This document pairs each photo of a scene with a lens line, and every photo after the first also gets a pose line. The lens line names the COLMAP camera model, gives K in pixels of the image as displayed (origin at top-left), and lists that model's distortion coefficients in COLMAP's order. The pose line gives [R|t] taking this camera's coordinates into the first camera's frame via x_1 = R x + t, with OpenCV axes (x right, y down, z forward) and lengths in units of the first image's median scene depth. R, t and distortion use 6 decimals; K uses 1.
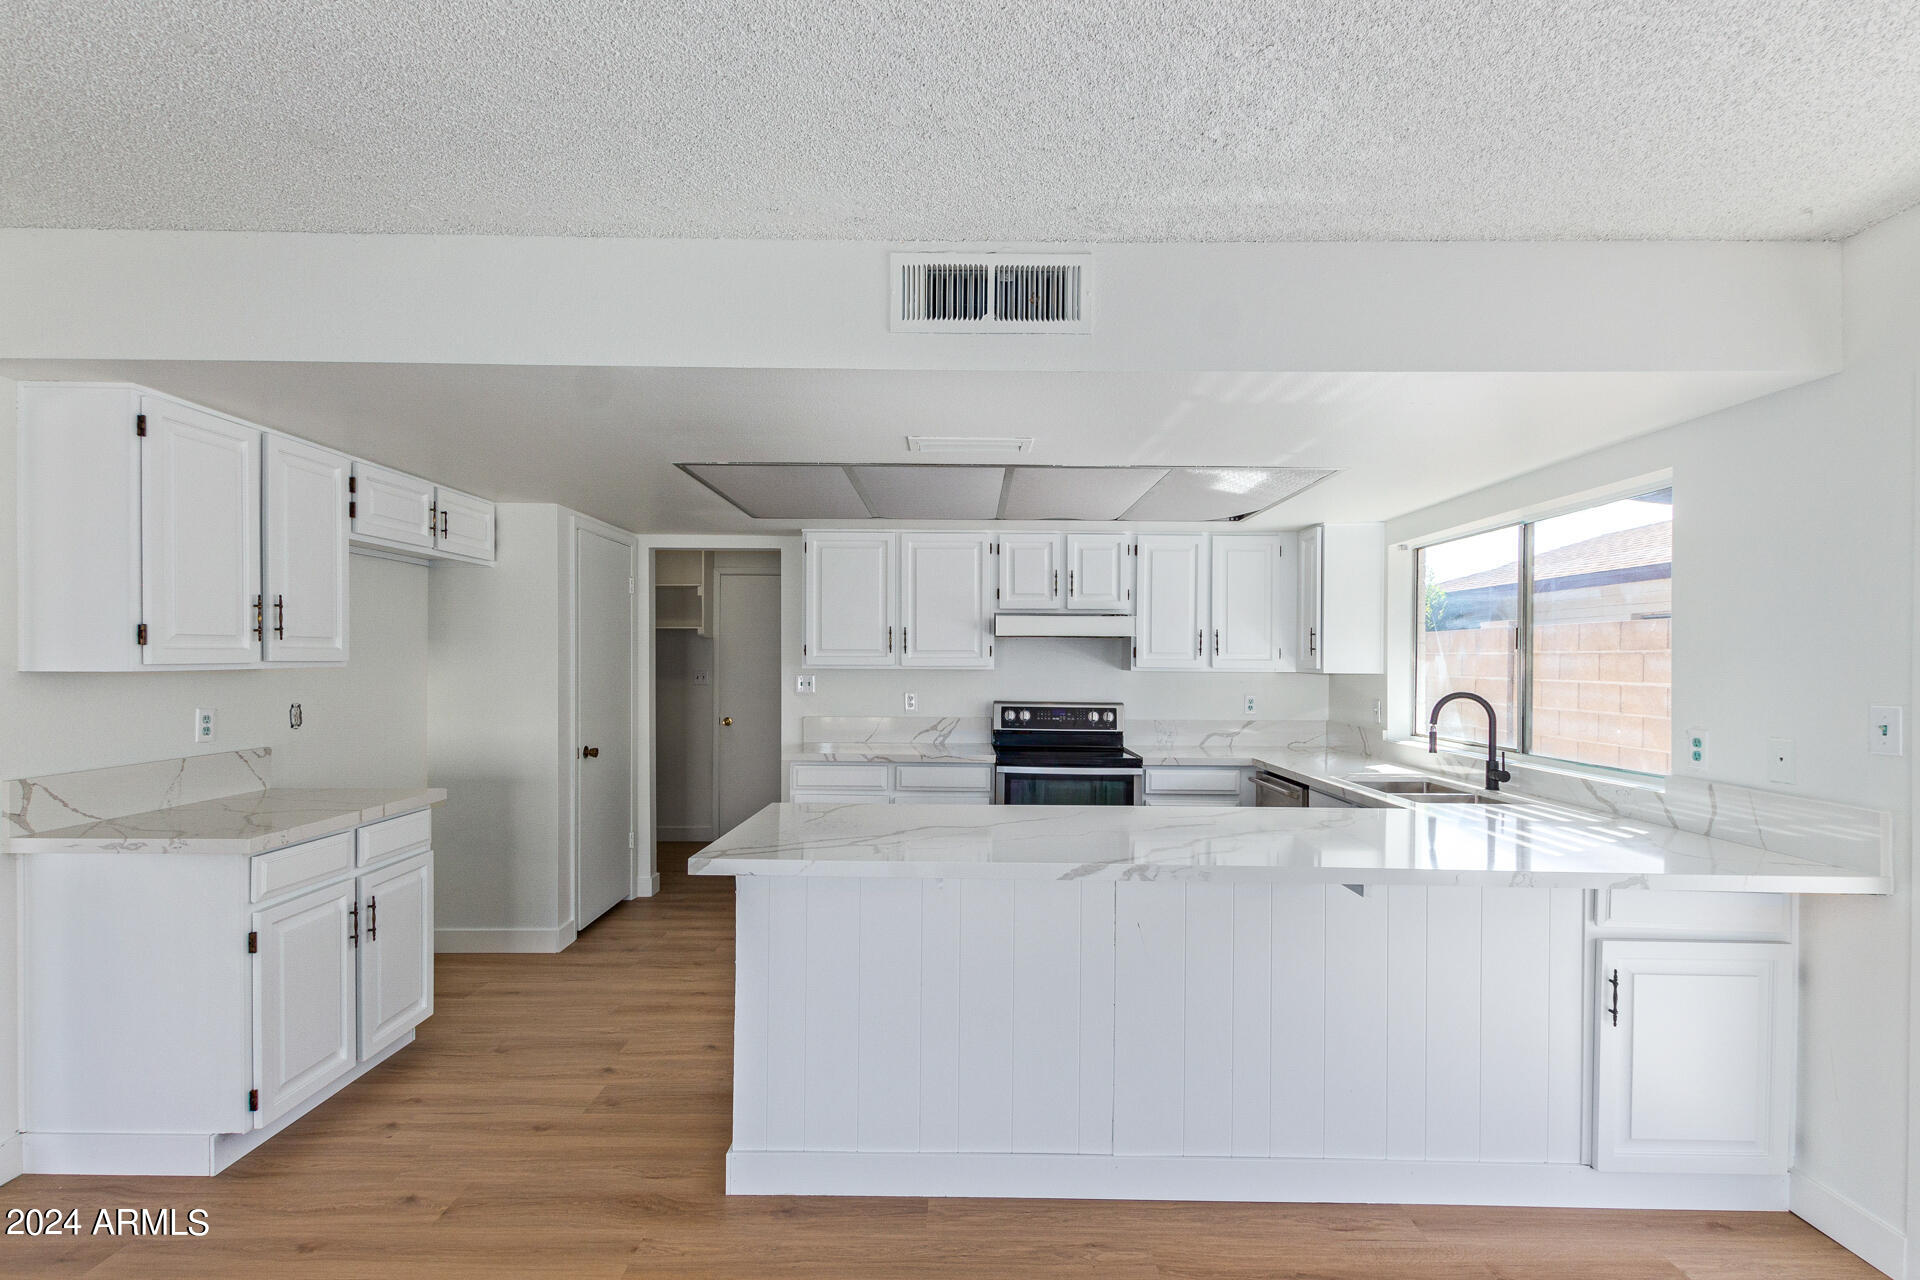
lens RADIAL K [[888.4, 0, 944.4], [0, 888.4, 653.1], [0, 0, 1]] dist [0.004014, -0.001579]
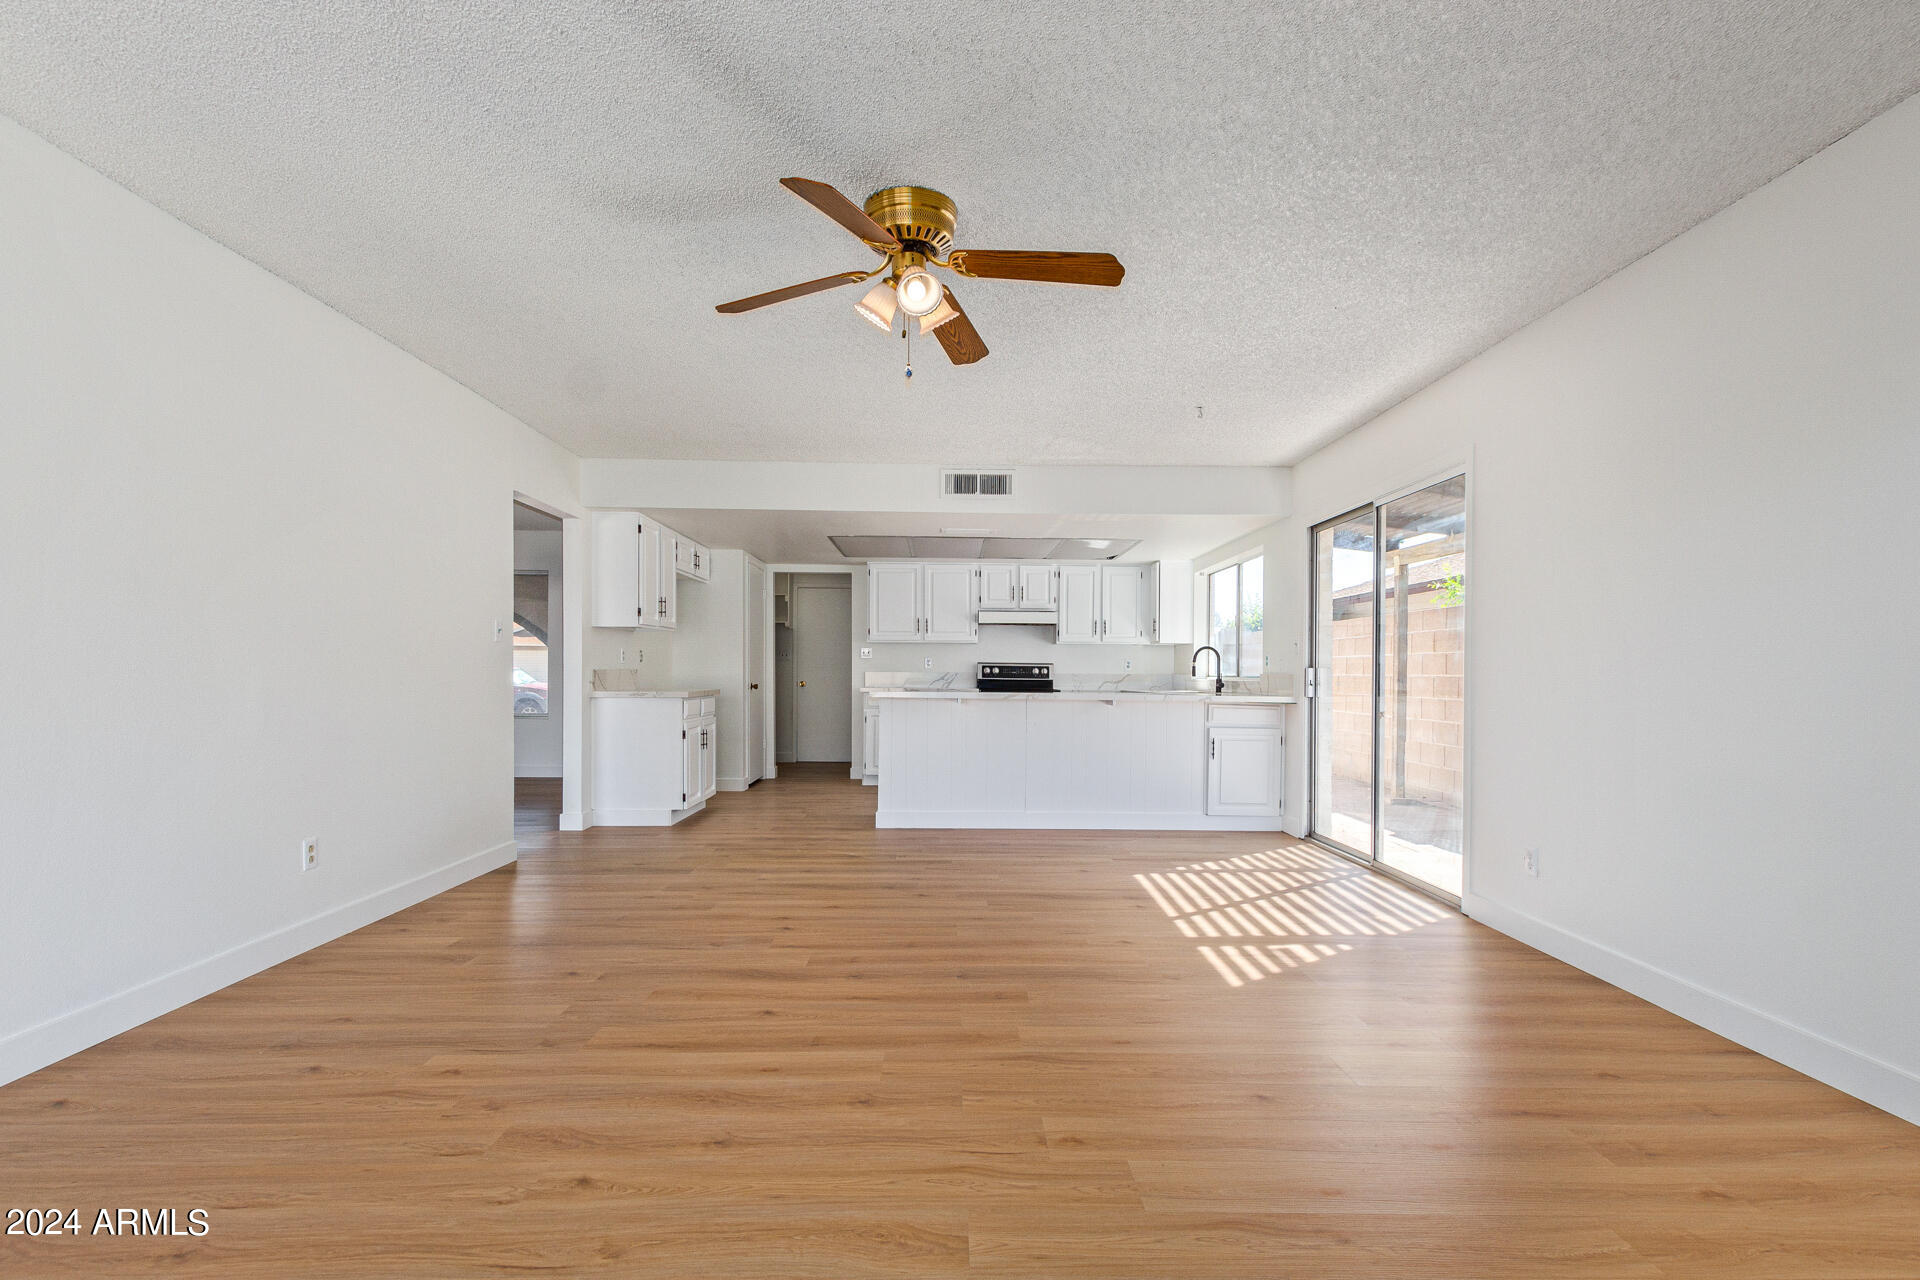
lens RADIAL K [[888.4, 0, 945.3], [0, 888.4, 657.5], [0, 0, 1]] dist [0.004014, -0.001579]
pose [[0.999723, 0.000496, 0.023517, -0.049282], [-0.000300, 0.999965, -0.008352, 0.062582], [-0.023520, 0.008342, 0.999689, -0.747027]]
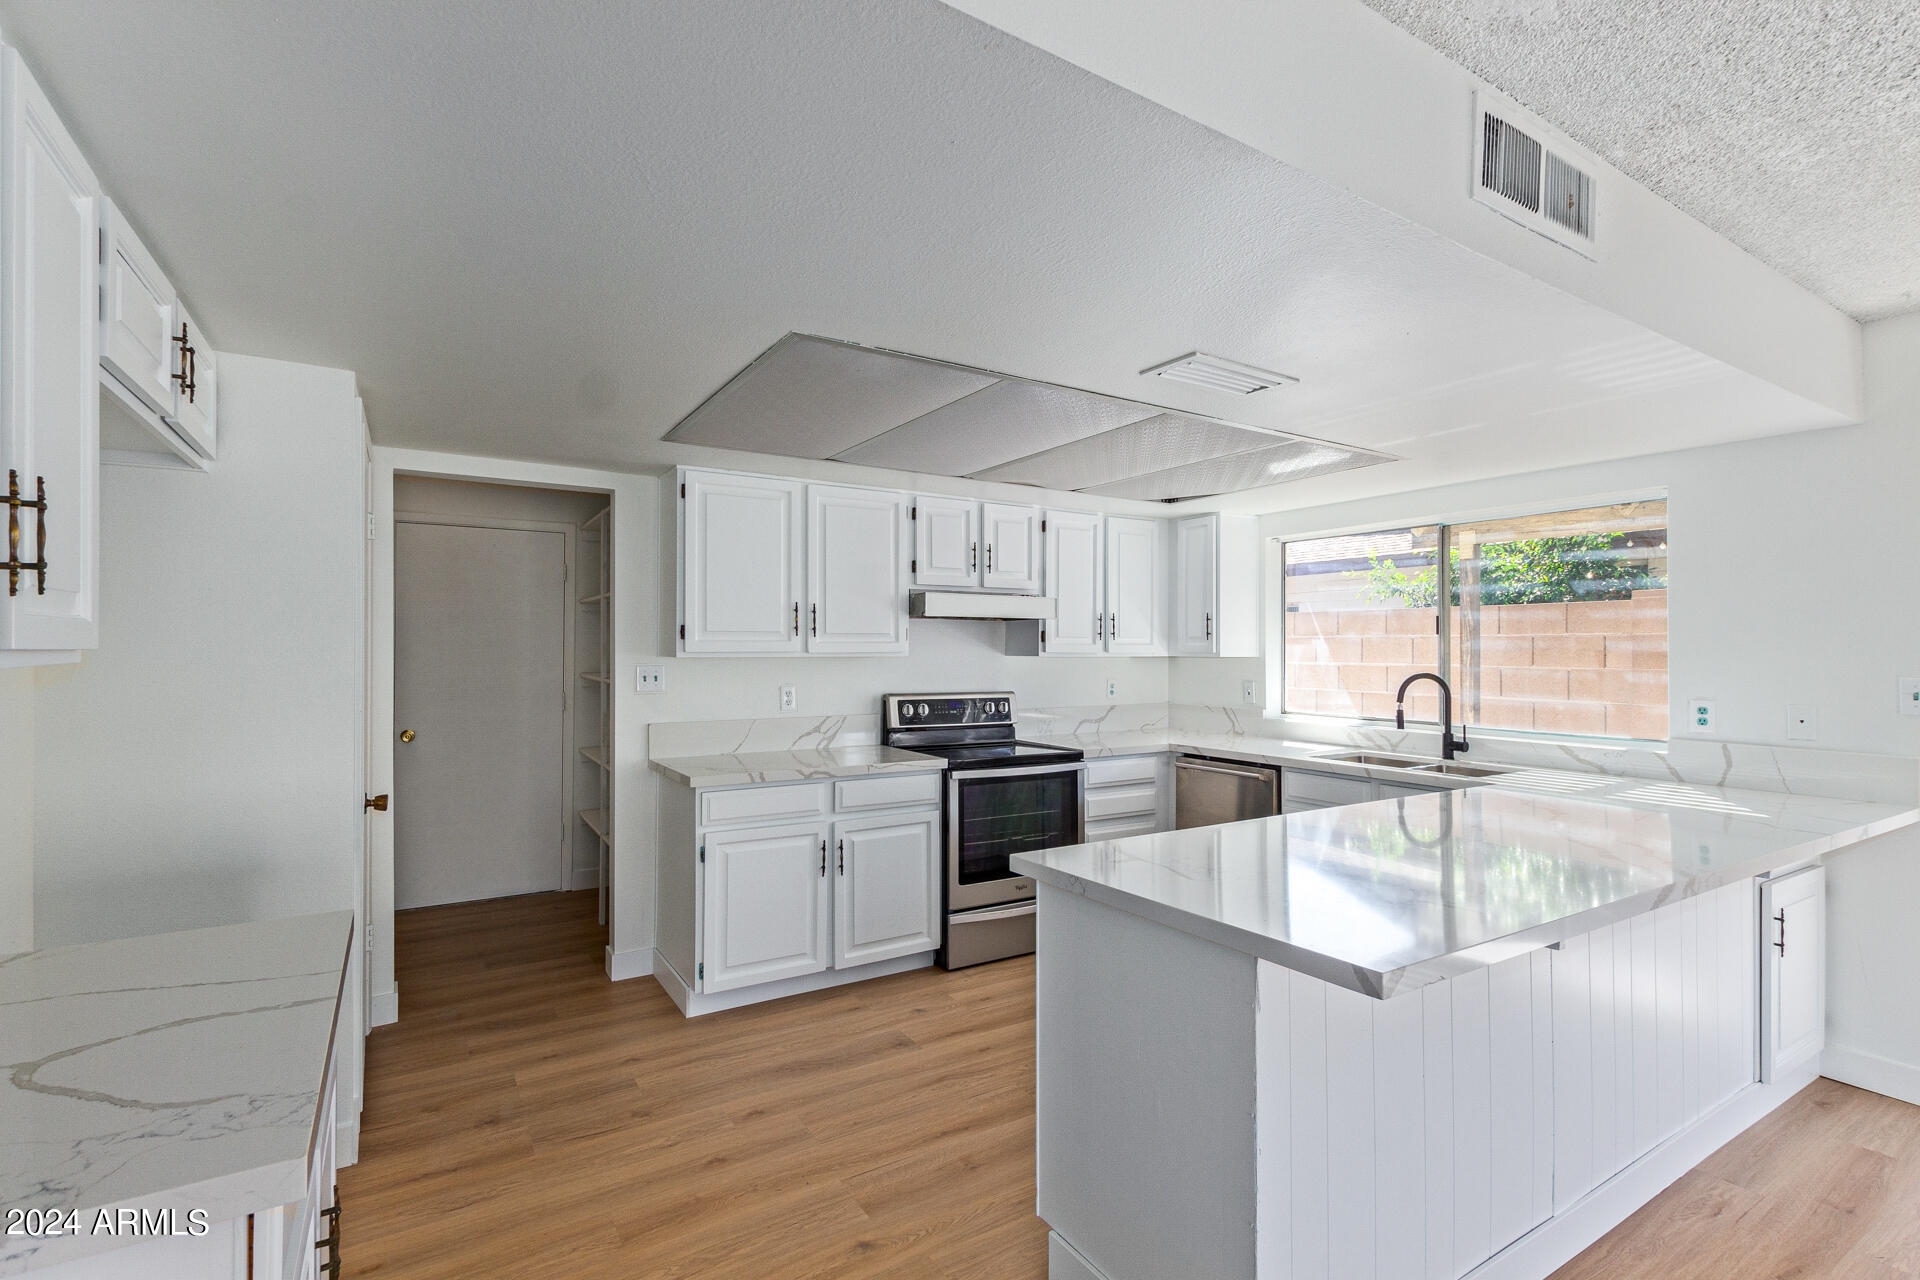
lens RADIAL K [[888.4, 0, 956.6], [0, 888.4, 637.8], [0, 0, 1]] dist [0.004014, -0.001579]
pose [[0.842941, 0.001925, 0.538003, -0.361814], [-0.001647, 0.999998, -0.000999, 0.001571], [-0.538004, -0.000044, 0.842942, 0.273730]]
